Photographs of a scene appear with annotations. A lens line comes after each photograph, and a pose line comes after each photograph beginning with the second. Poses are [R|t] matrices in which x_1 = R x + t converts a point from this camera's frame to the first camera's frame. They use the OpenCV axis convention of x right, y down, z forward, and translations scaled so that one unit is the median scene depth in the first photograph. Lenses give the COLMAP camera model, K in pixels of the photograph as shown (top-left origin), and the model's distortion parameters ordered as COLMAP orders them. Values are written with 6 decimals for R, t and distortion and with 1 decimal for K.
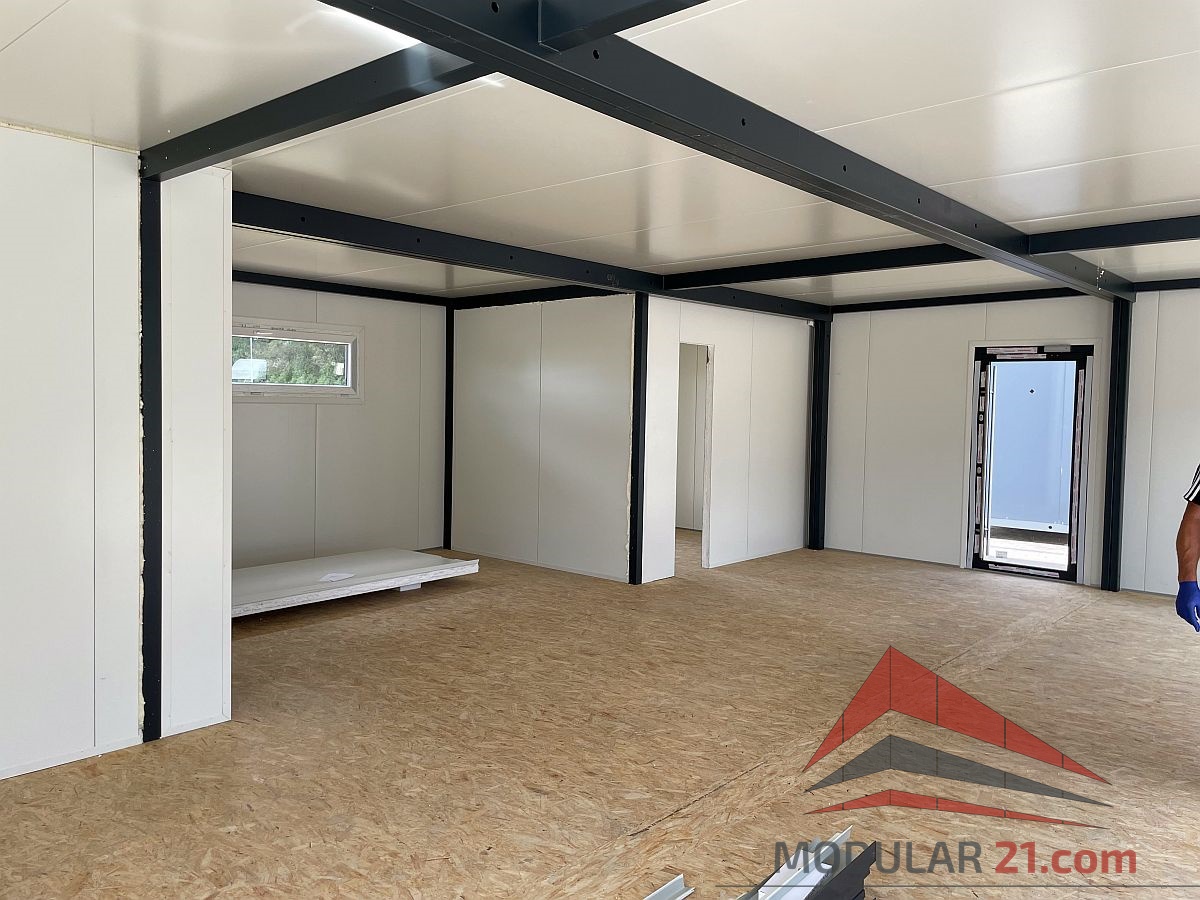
lens RADIAL K [[911.7, 0, 604.1], [0, 911.7, 447.4], [0, 0, 1]] dist [0.089365, -0.125558]
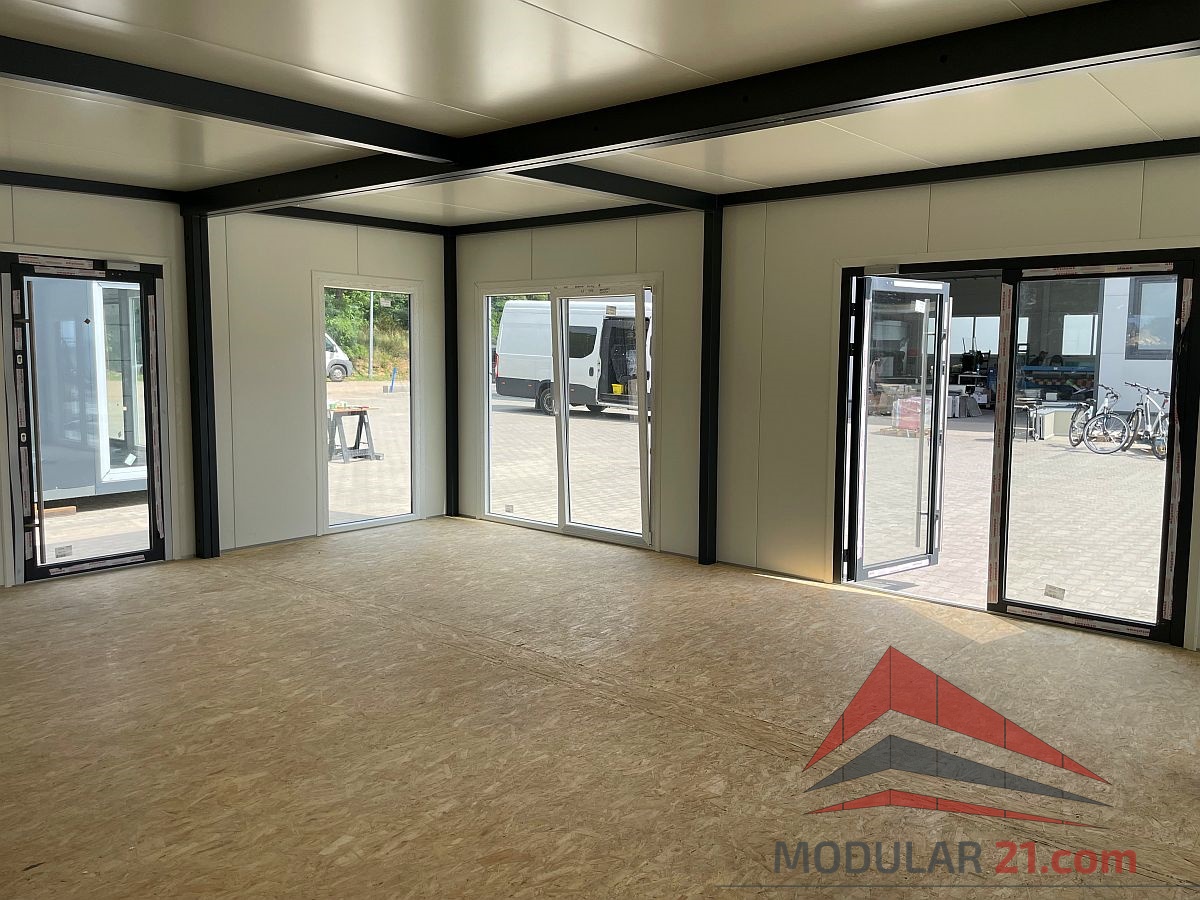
lens RADIAL K [[894.0, 0, 604.5], [0, 894.0, 448.5], [0, 0, 1]] dist [0.076865, -0.107706]
pose [[0.015501, -0.119296, 0.992738, -0.304223], [0.053212, 0.991548, 0.118322, -0.028500], [-0.998463, 0.050992, 0.021718, 0.692950]]
